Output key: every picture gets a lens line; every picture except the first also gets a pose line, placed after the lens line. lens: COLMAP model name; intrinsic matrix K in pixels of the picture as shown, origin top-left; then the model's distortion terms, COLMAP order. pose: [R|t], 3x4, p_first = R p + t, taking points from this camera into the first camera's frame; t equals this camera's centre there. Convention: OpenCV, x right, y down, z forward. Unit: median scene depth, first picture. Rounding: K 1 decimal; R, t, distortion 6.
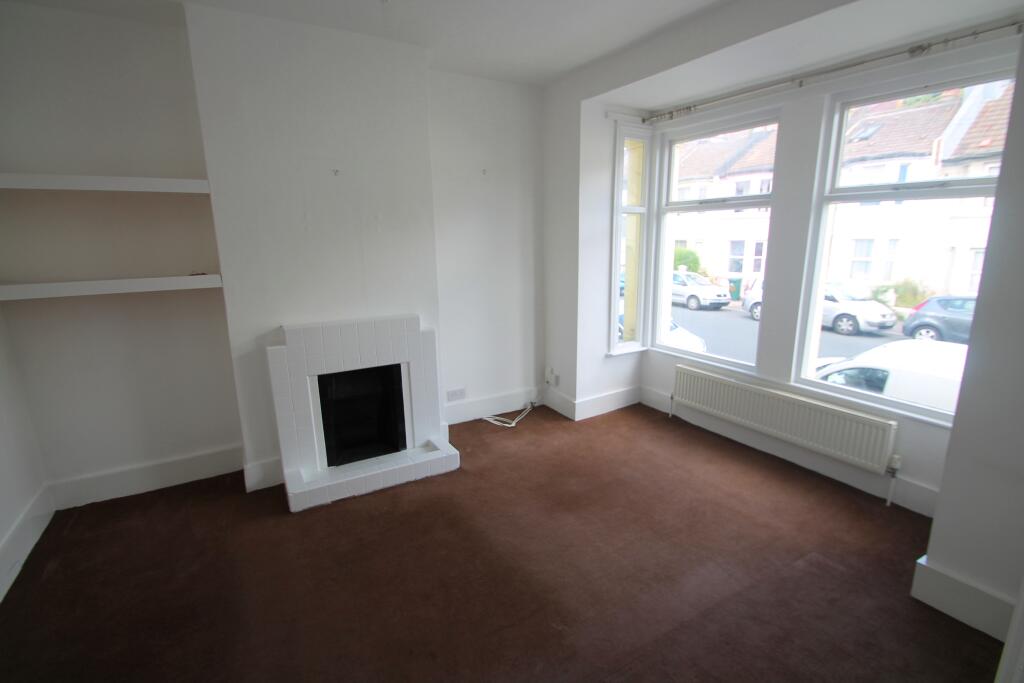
lens RADIAL K [[474.9, 0, 511.7], [0, 474.9, 341.1], [0, 0, 1]] dist [0.002814, -0.000151]
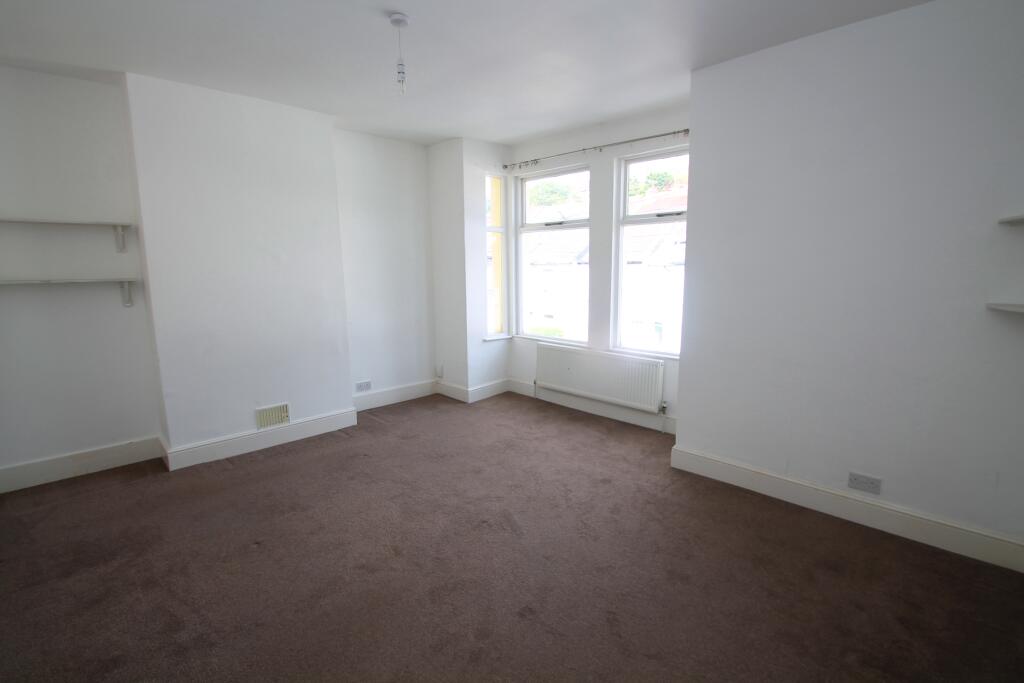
lens RADIAL K [[474.9, 0, 512.4], [0, 474.9, 342.4], [0, 0, 1]] dist [0.002814, -0.000151]
pose [[0.977423, -0.047558, 0.205872, 0.007077], [0.054441, 0.998127, -0.027898, 0.085959], [-0.204159, 0.038476, 0.978181, -0.321417]]
